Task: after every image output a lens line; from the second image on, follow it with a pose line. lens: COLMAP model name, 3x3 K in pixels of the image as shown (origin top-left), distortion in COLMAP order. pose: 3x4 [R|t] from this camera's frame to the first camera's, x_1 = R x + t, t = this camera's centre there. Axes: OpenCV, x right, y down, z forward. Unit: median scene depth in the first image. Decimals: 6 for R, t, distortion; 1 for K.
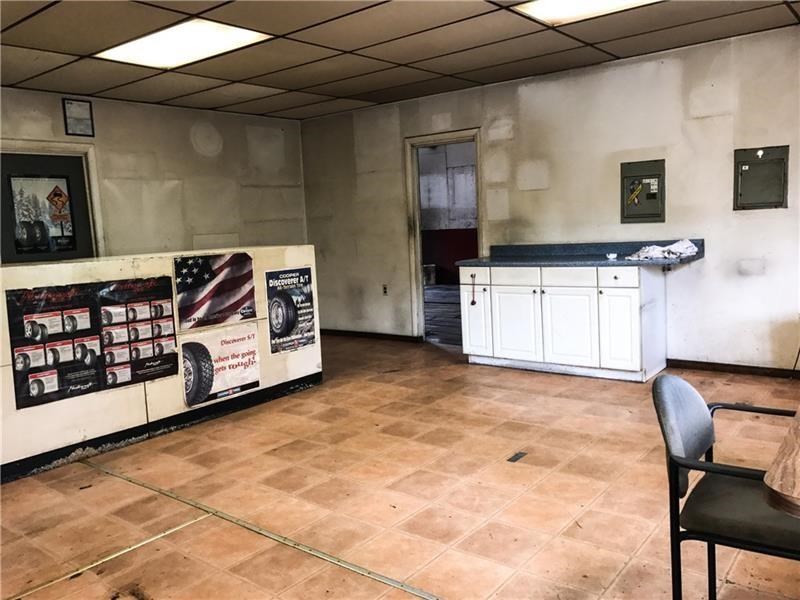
lens RADIAL K [[665.9, 0, 403.5], [0, 665.9, 300.1], [0, 0, 1]] dist [0.040933, -0.035130]
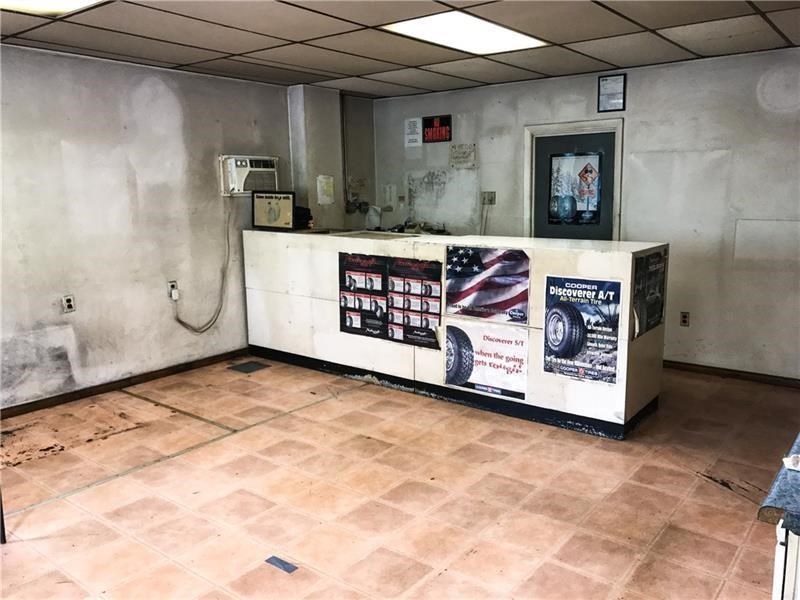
lens RADIAL K [[665.9, 0, 404.6], [0, 665.9, 295.9], [0, 0, 1]] dist [0.040933, -0.035130]
pose [[-0.003030, 0.210371, -0.977617, 0.706691], [-0.107335, 0.971905, 0.209475, -0.197758], [0.994218, 0.105568, 0.019635, 0.905338]]
